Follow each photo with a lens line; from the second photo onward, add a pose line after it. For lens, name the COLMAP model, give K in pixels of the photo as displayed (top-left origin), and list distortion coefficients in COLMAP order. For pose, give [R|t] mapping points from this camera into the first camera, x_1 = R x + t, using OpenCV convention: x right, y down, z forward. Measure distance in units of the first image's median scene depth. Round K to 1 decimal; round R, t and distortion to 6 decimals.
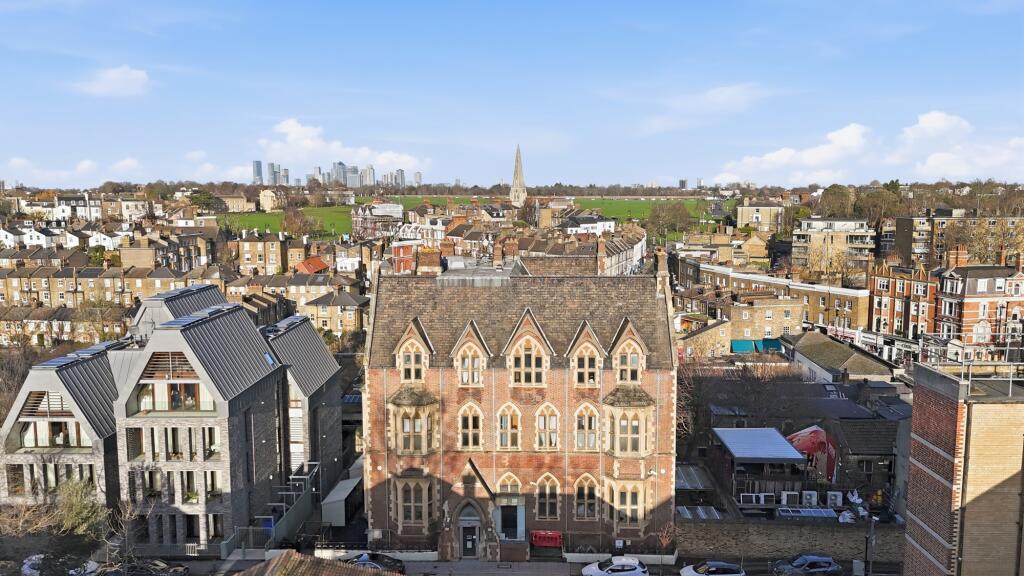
lens RADIAL K [[756.7, 0, 512.0], [0, 756.7, 288.0], [0, 0, 1]] dist [0.061578, -0.004083]
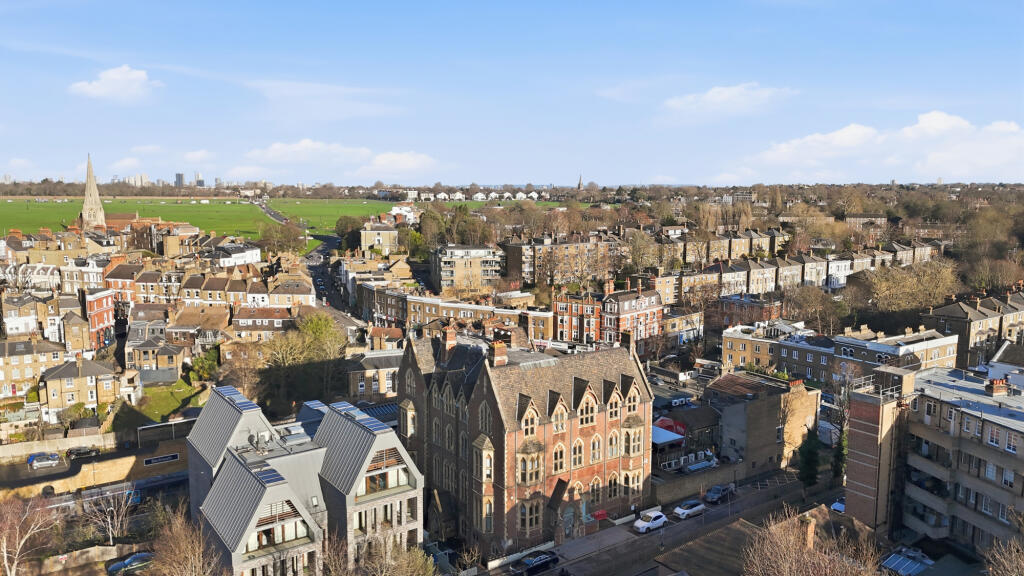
lens RADIAL K [[756.7, 0, 512.0], [0, 756.7, 288.0], [0, 0, 1]] dist [0.061578, -0.004083]
pose [[0.797632, -0.076614, 0.598259, -0.481412], [0.069147, 0.996975, 0.035484, -0.106328], [-0.599168, 0.013065, 0.800517, -0.095313]]
